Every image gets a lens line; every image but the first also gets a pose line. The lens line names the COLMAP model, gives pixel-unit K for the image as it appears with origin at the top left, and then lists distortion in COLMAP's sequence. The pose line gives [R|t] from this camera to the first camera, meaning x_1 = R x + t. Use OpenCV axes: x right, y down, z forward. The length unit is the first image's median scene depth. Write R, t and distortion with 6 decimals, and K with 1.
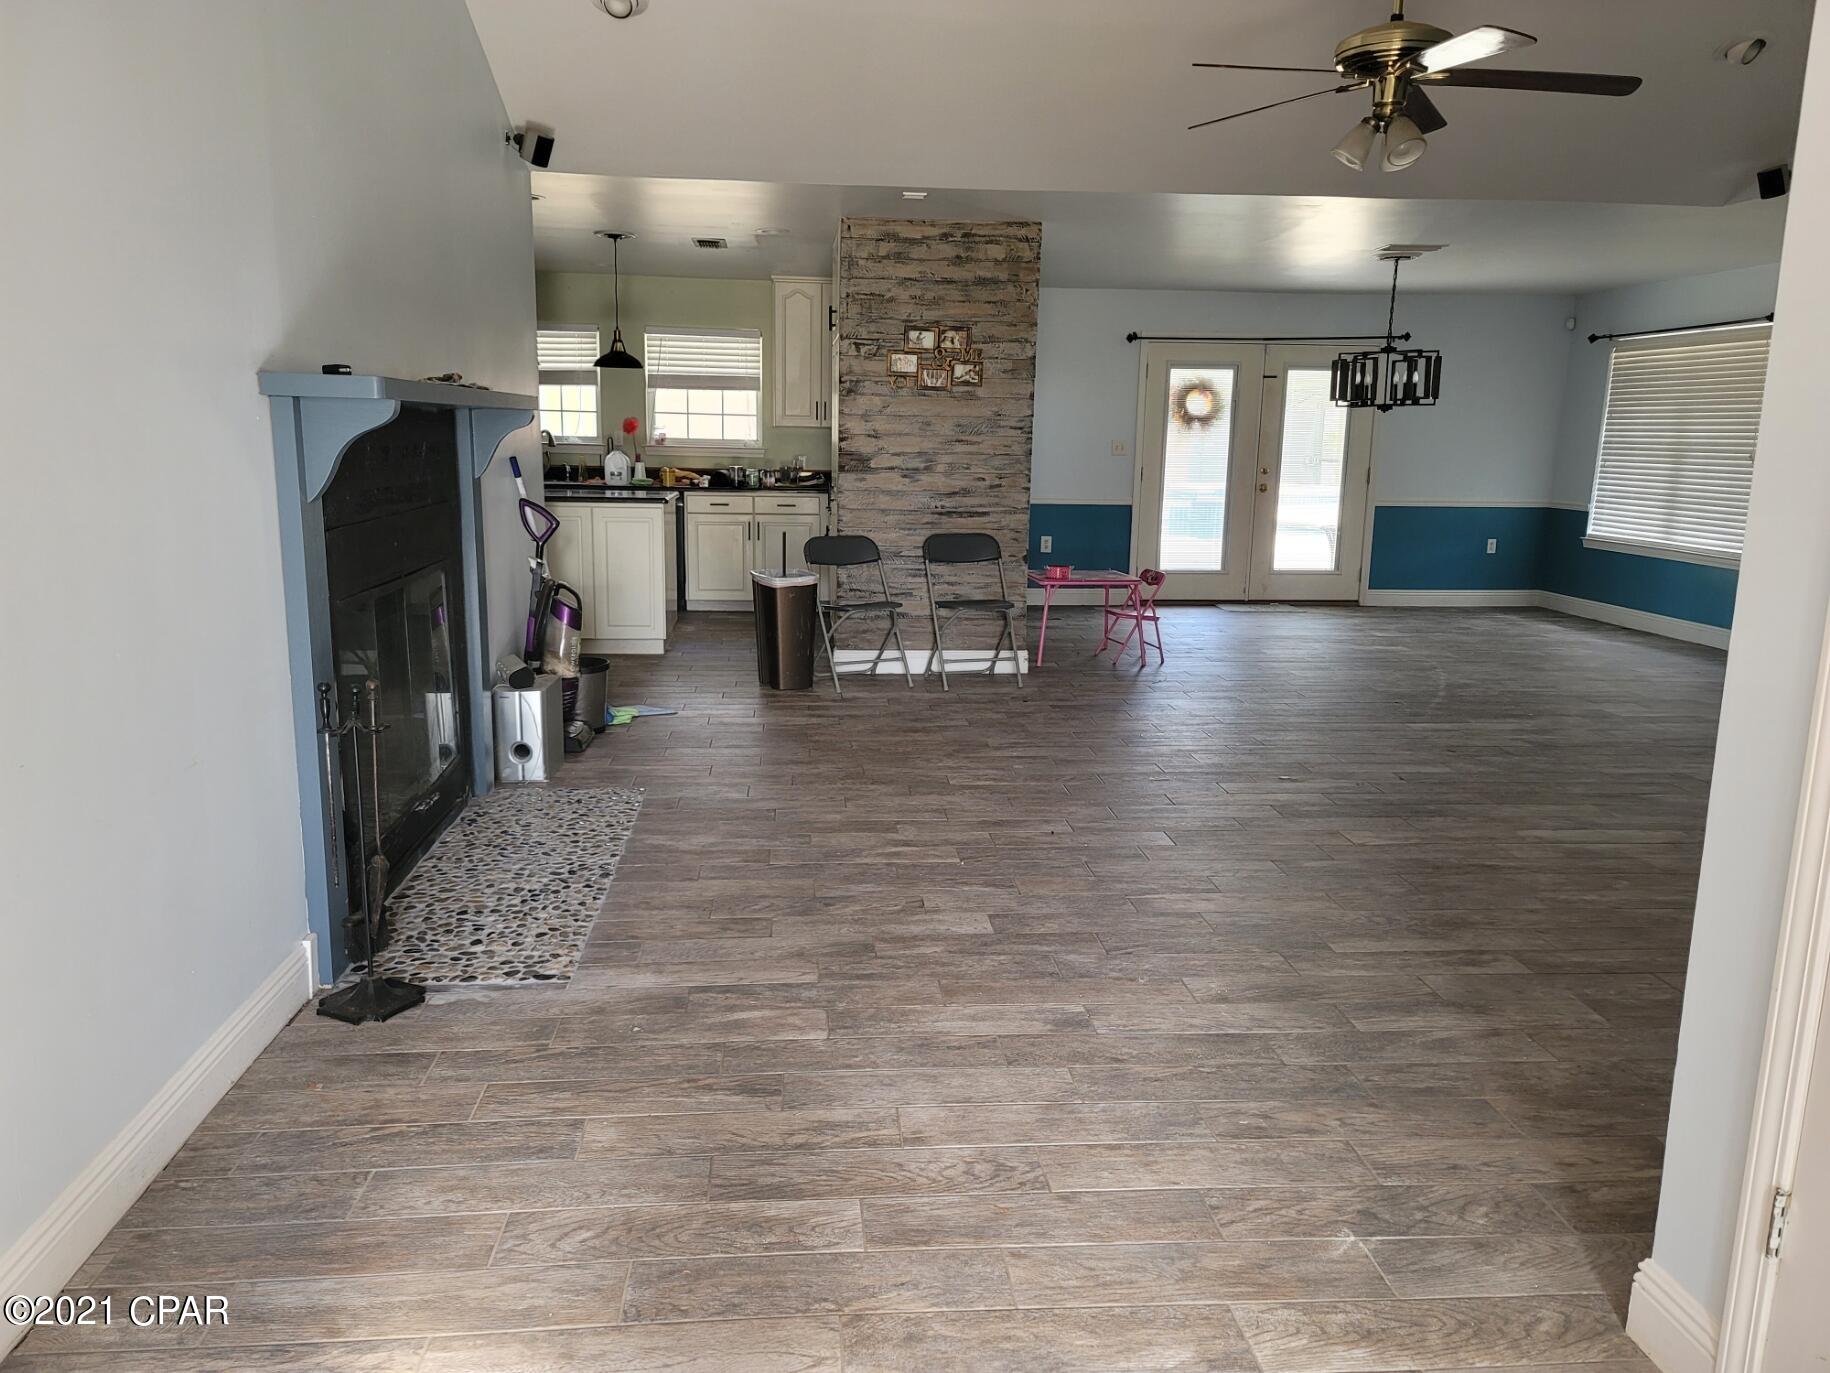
lens RADIAL K [[1341.3, 0, 915.0], [0, 1341.3, 686.5], [0, 0, 1]] dist [0.060049, -0.000731]
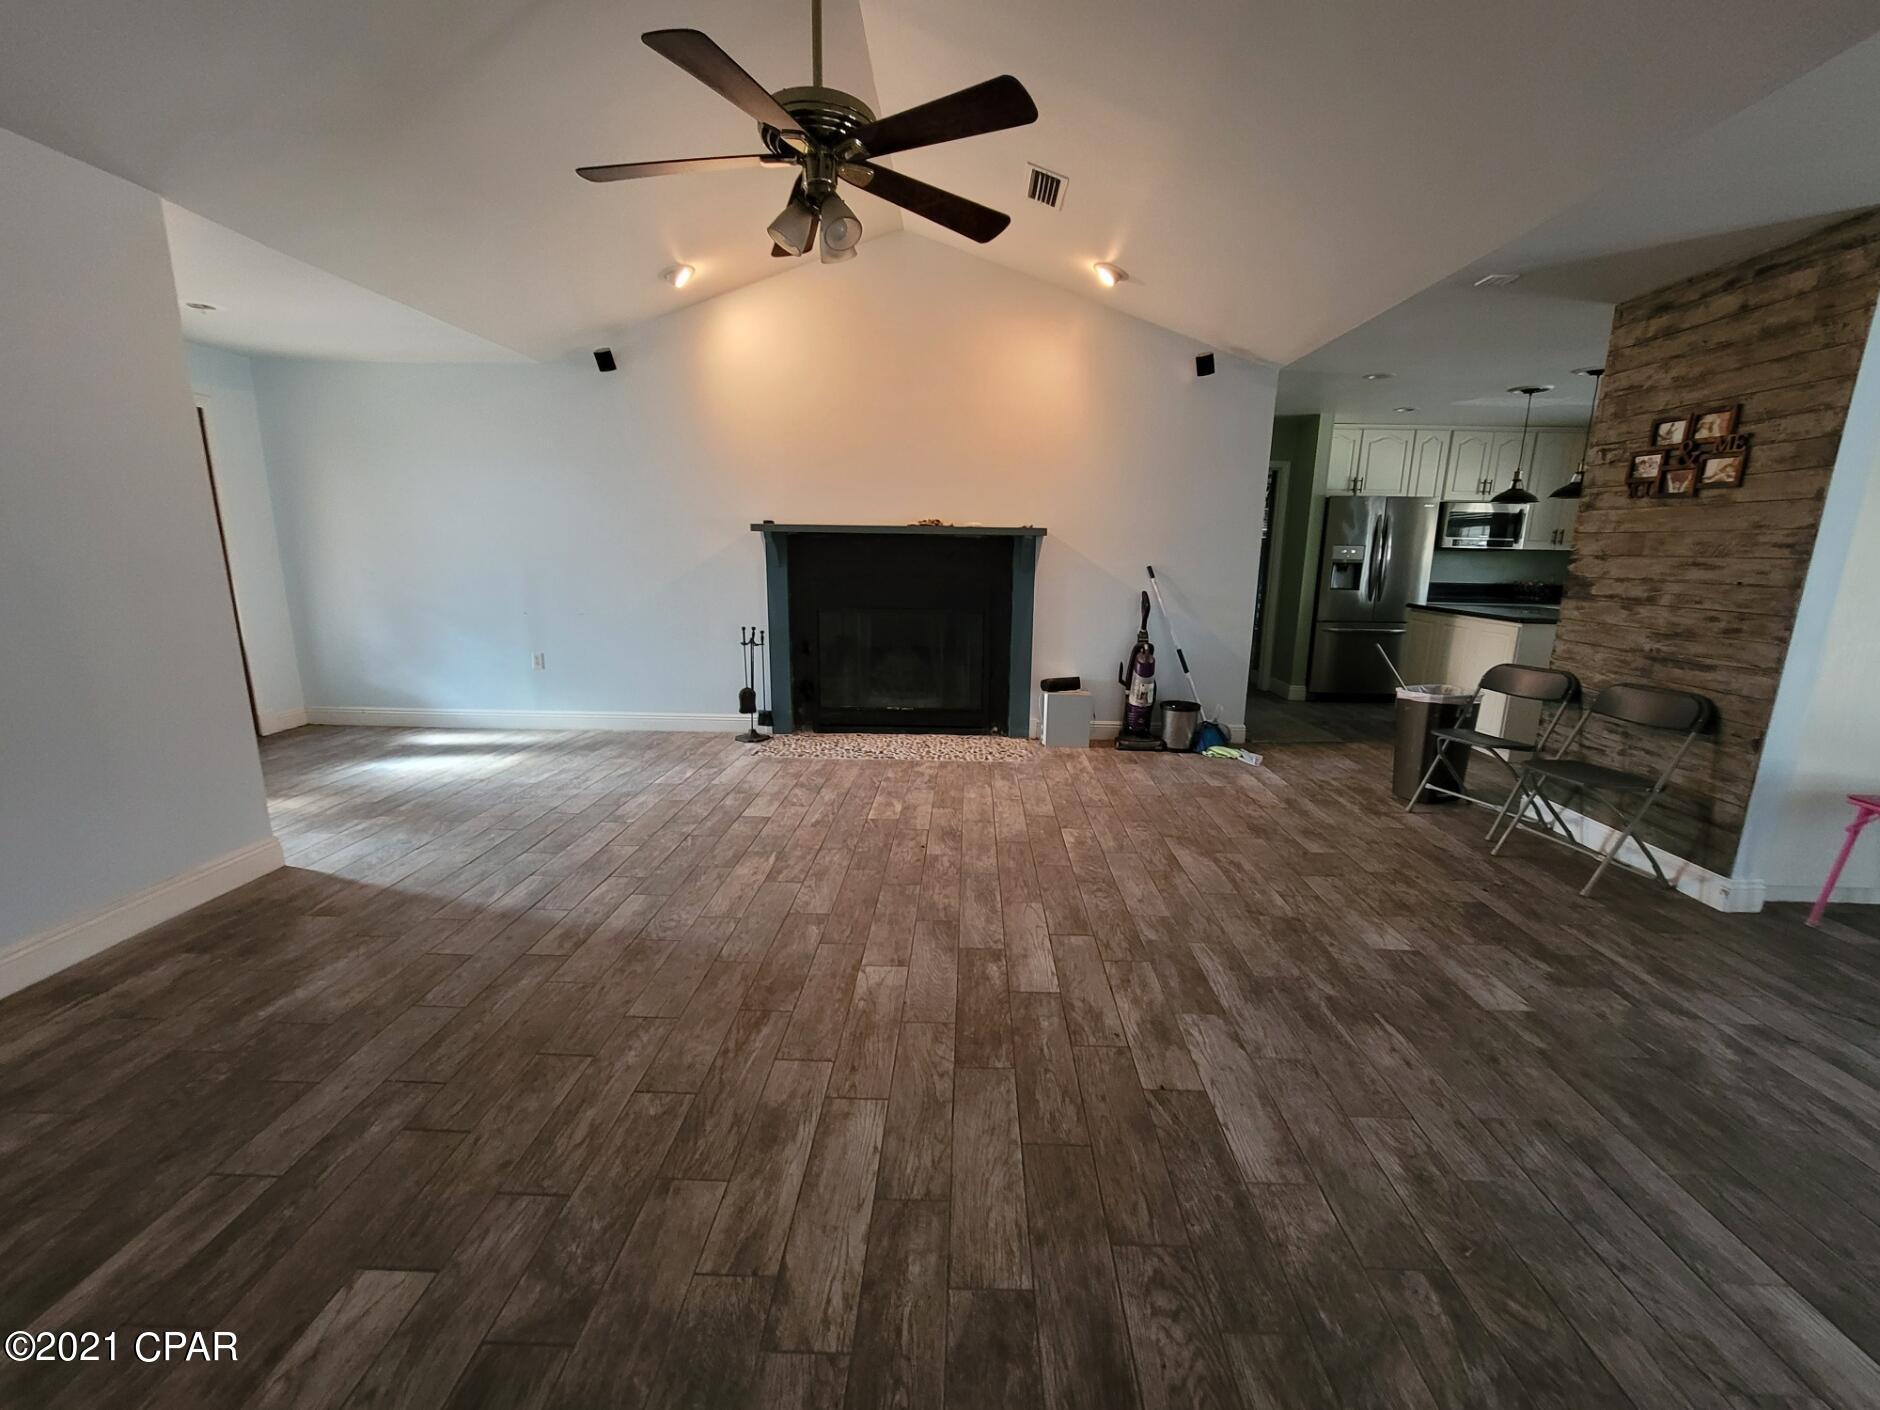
lens RADIAL K [[771.4, 0, 940.0], [0, 771.4, 705.0], [0, 0, 1]] dist [-0.001266, -0.000758]
pose [[-0.118799, 0.184564, -0.975614, 0.514458], [-0.201736, 0.957592, 0.205719, -0.115294], [0.972208, 0.221256, -0.076528, 0.664009]]
